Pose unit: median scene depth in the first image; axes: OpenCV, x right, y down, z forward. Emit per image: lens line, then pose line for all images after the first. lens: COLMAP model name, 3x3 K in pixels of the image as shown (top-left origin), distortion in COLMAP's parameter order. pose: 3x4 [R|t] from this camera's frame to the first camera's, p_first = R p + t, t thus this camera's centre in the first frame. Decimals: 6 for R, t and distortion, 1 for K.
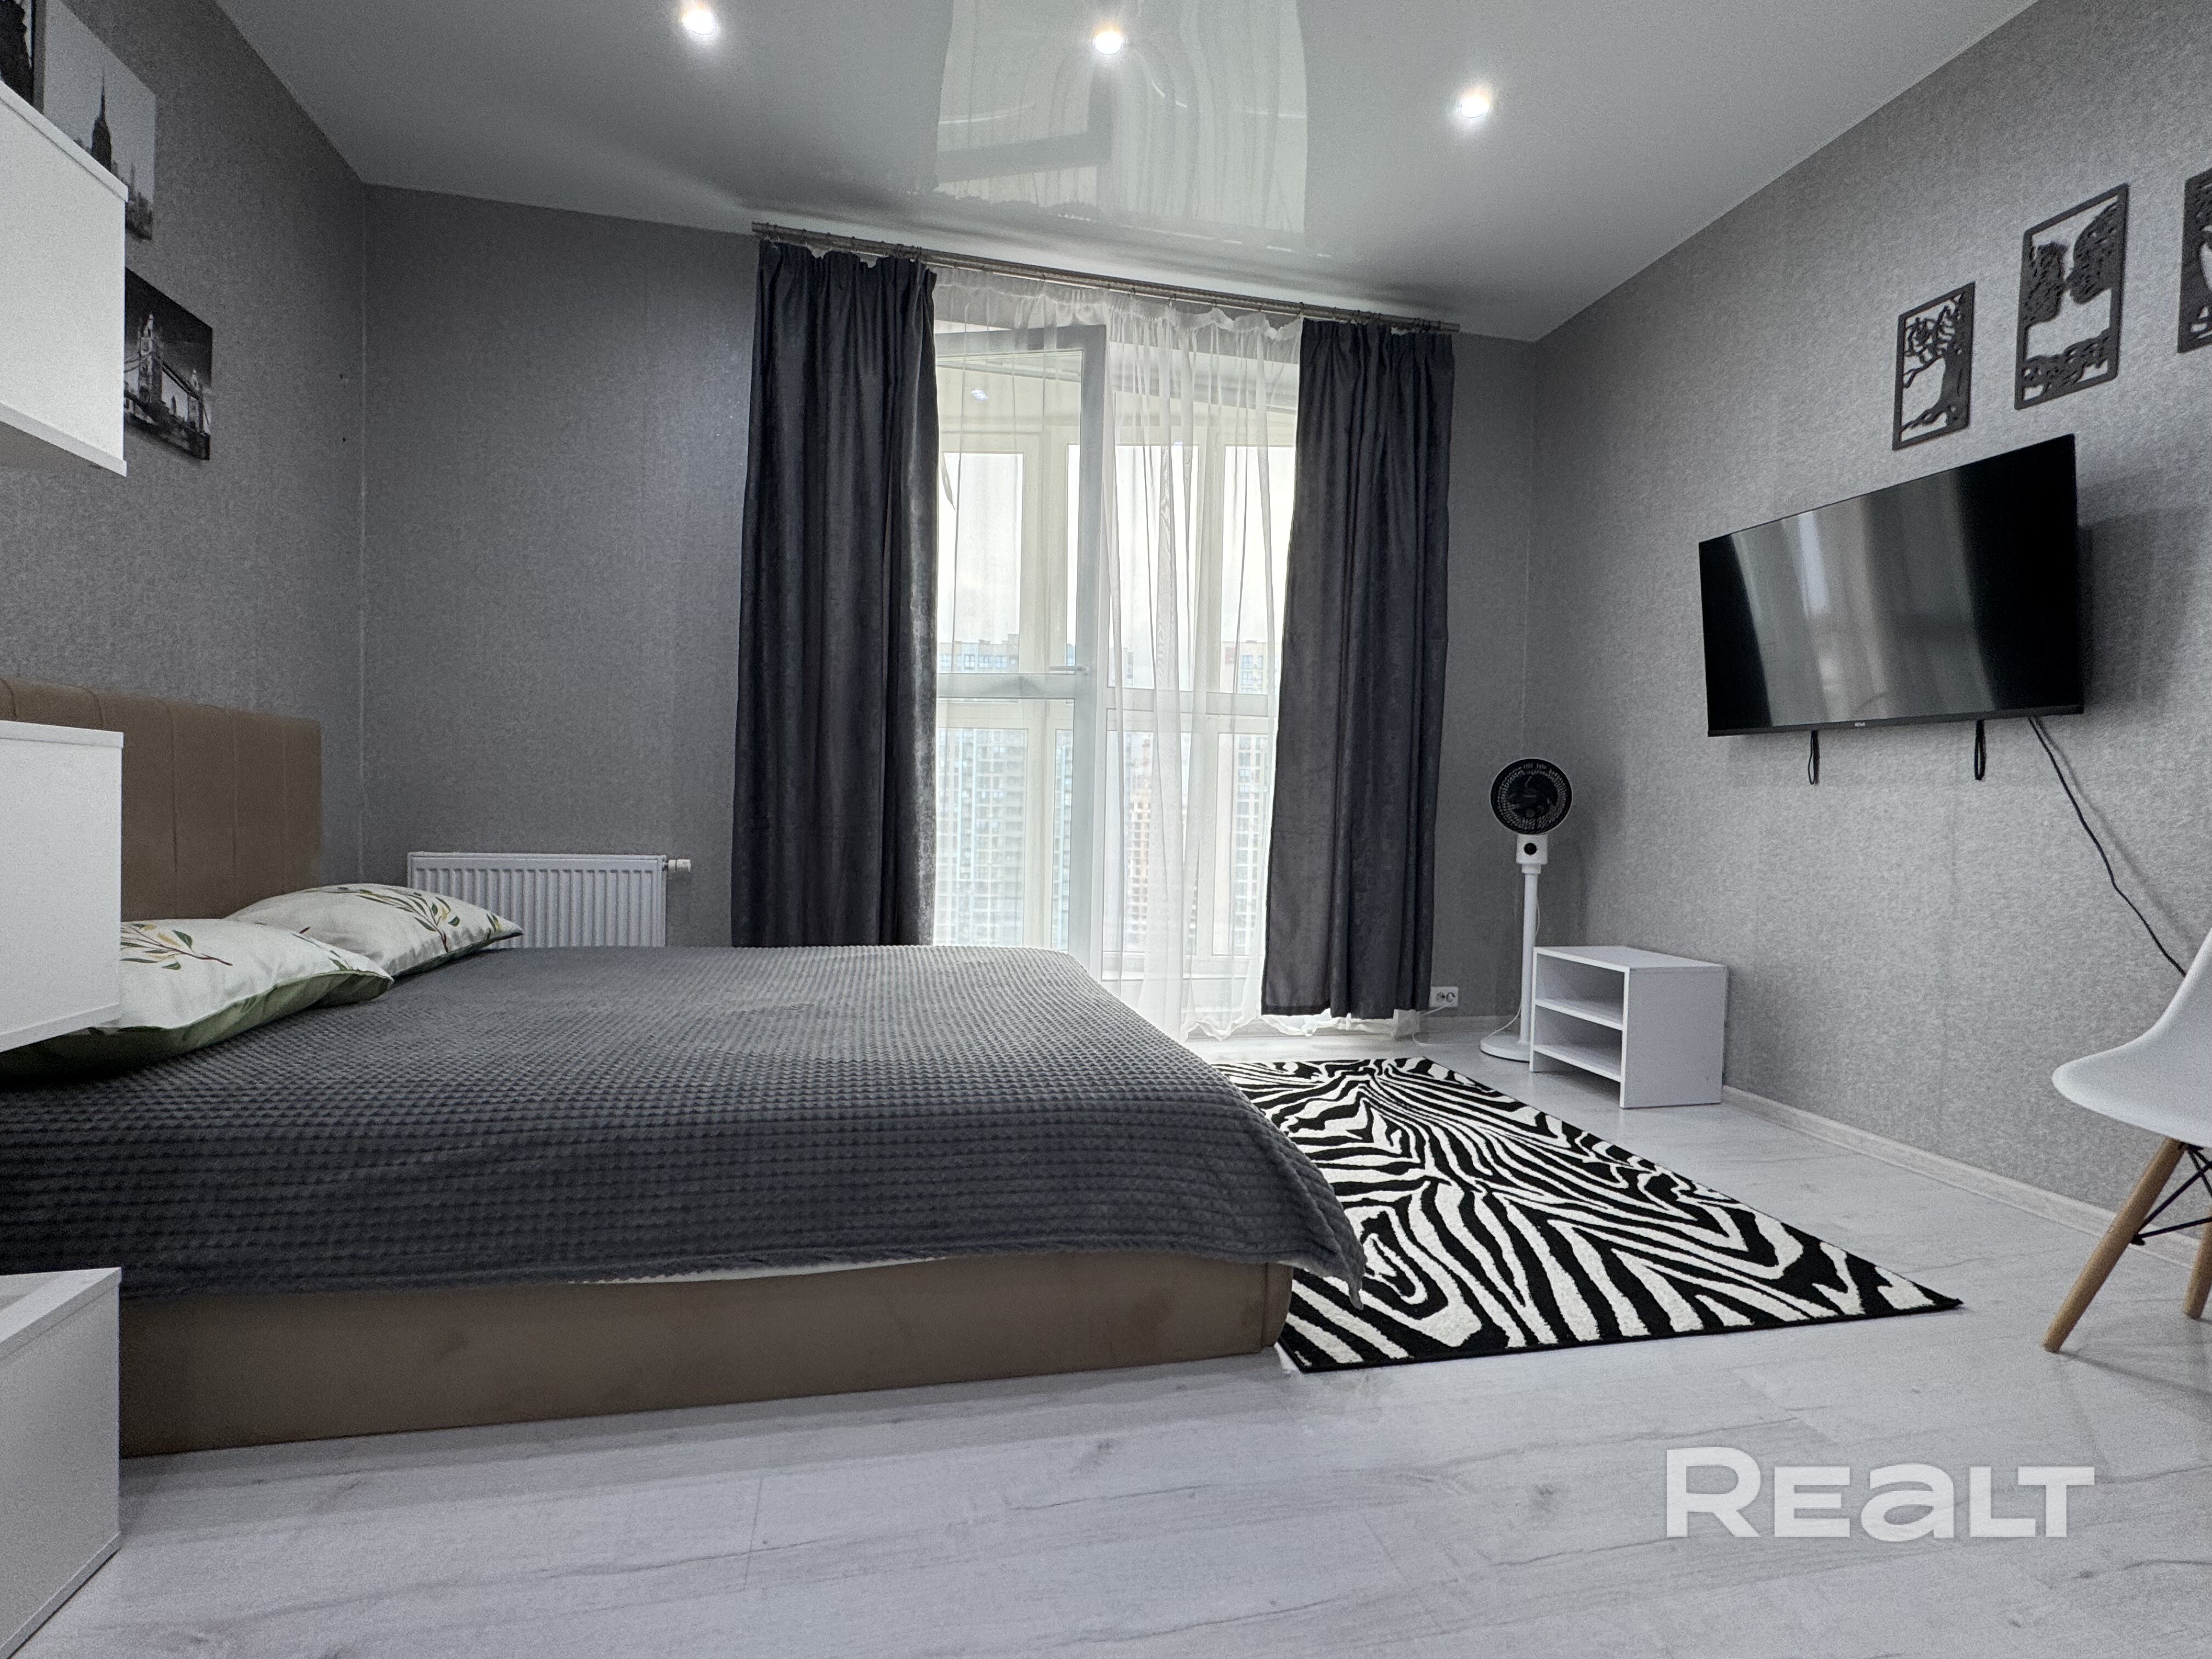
lens RADIAL K [[1054.9, 0, 1102.9], [0, 1054.9, 833.7], [0, 0, 1]] dist [-0.001150, 0.000824]
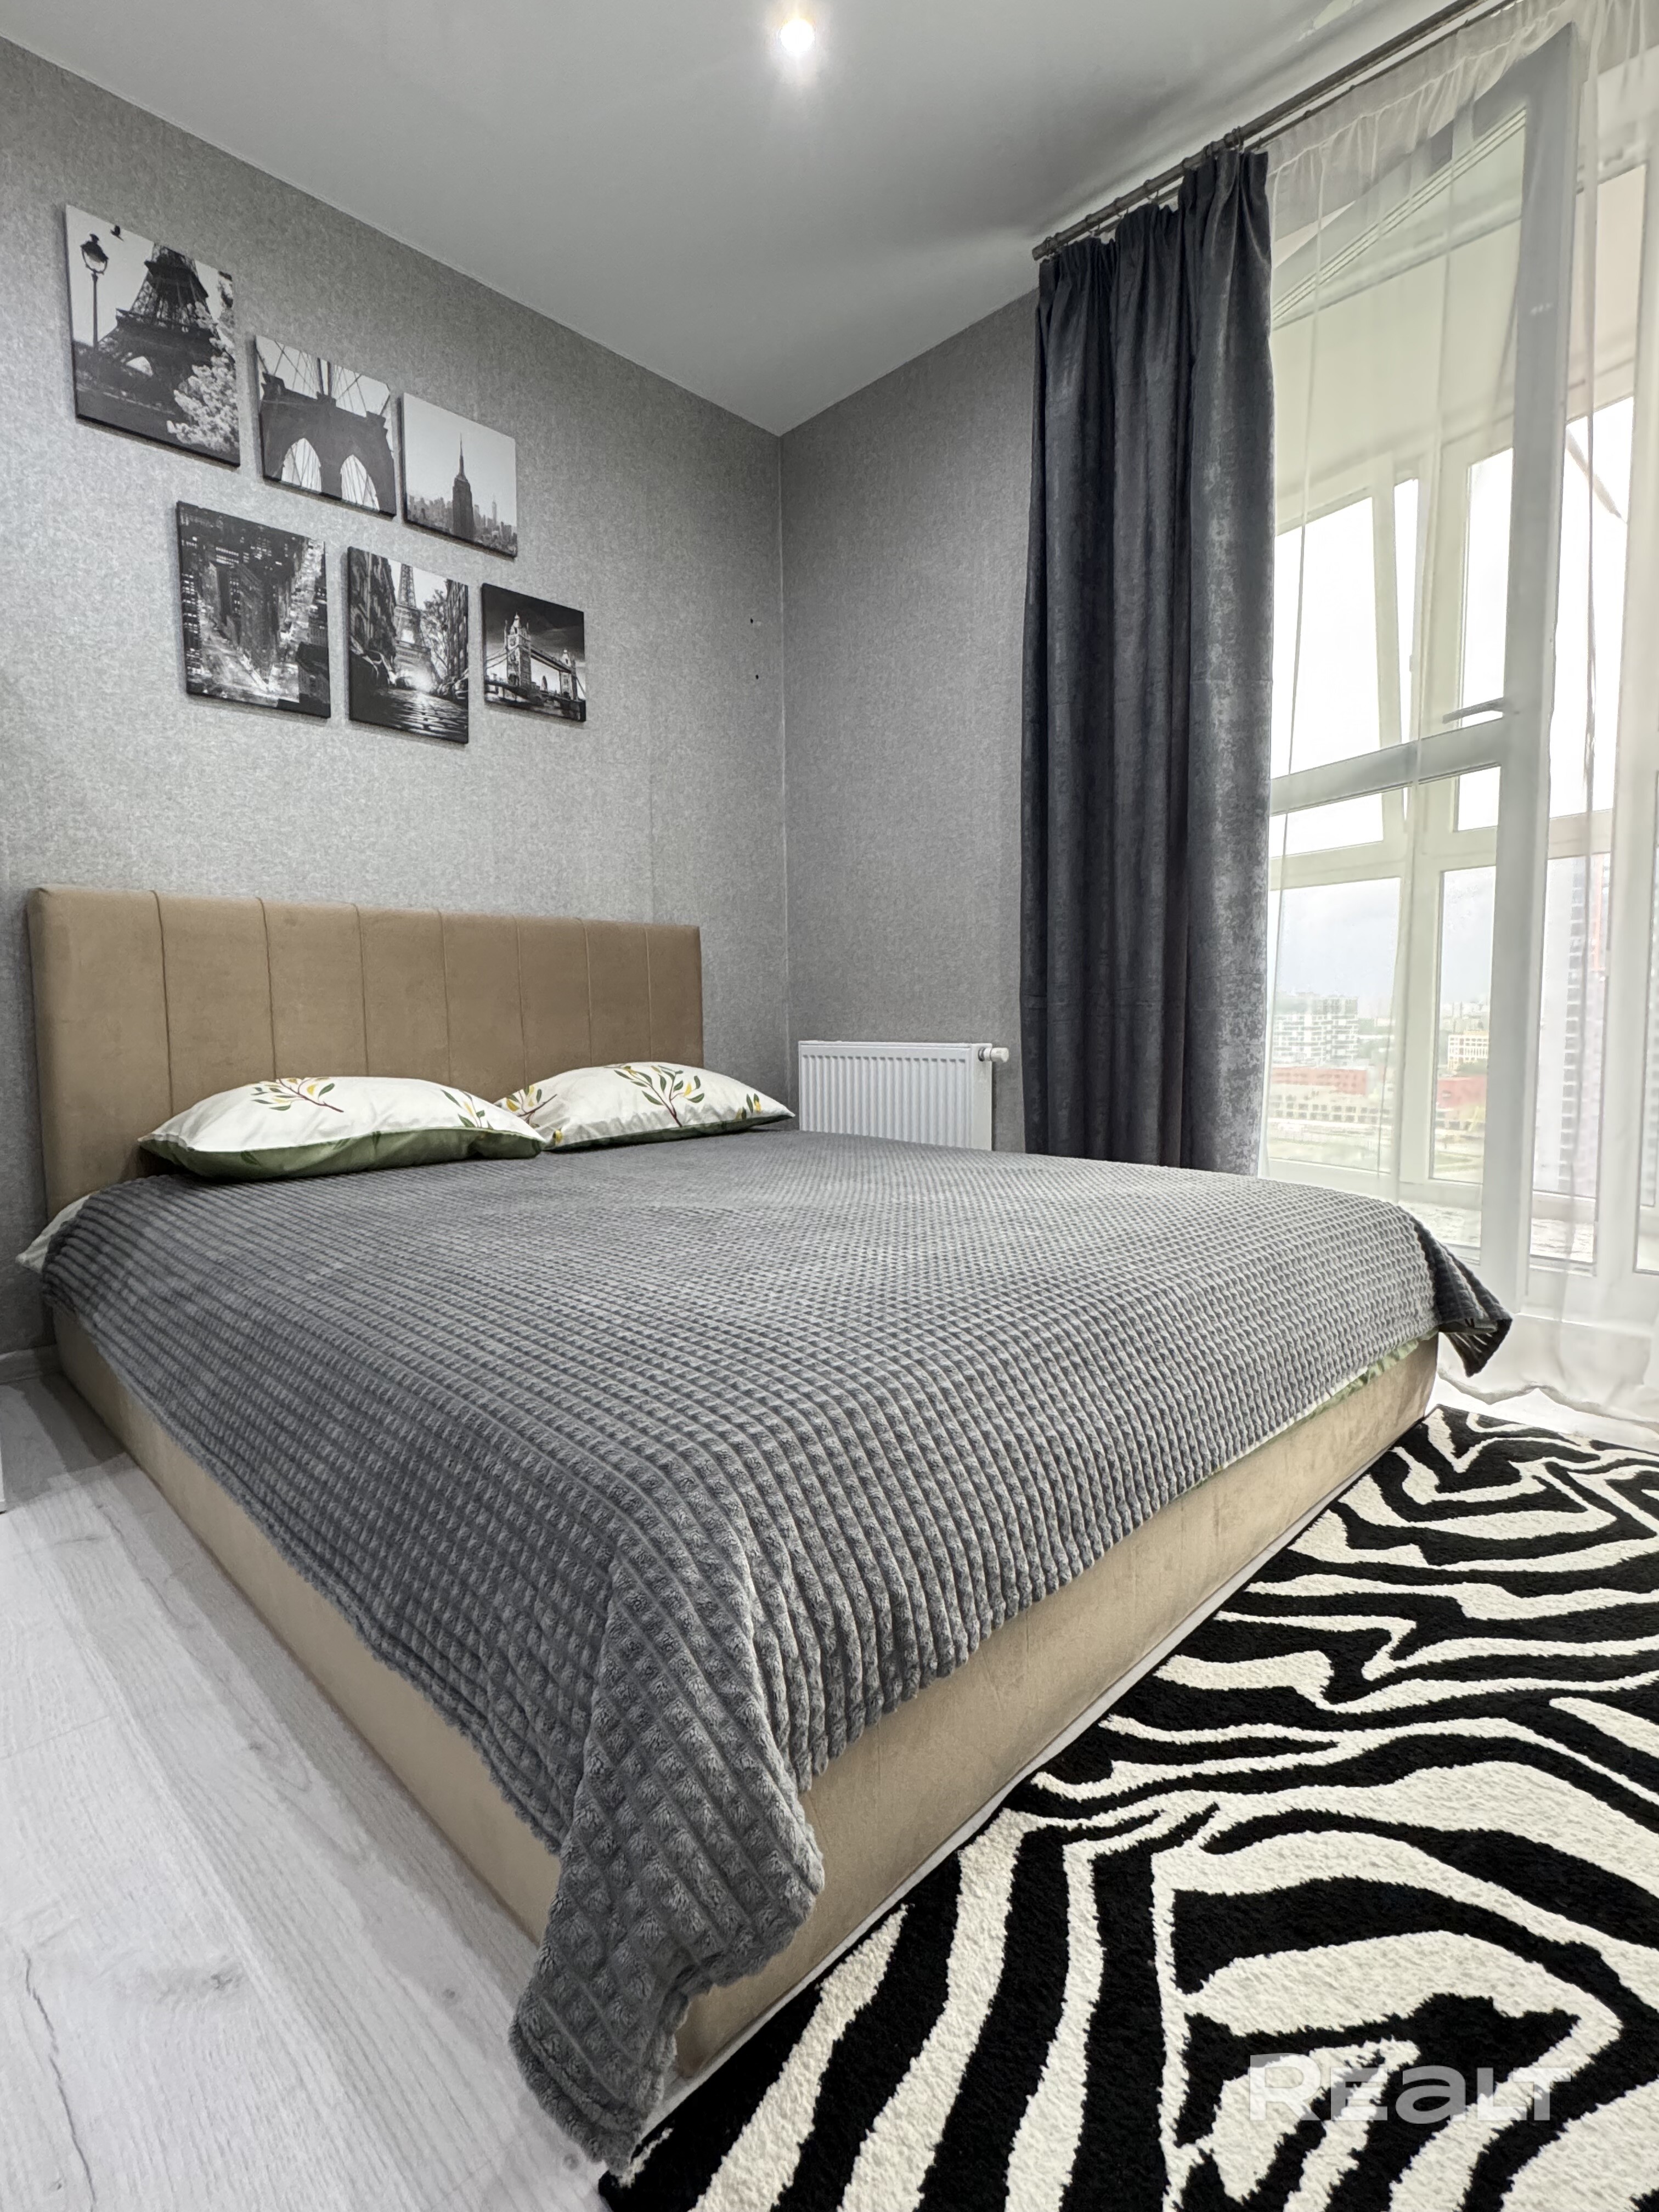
lens RADIAL K [[1054.9, 0, 832.7], [0, 1054.9, 1100.9], [0, 0, 1]] dist [-0.001150, 0.000824]
pose [[0.540416, 0.037906, -0.840544, 0.380342], [0.002307, 0.998914, 0.046531, 0.037967], [0.841395, -0.027085, 0.539742, 0.566535]]
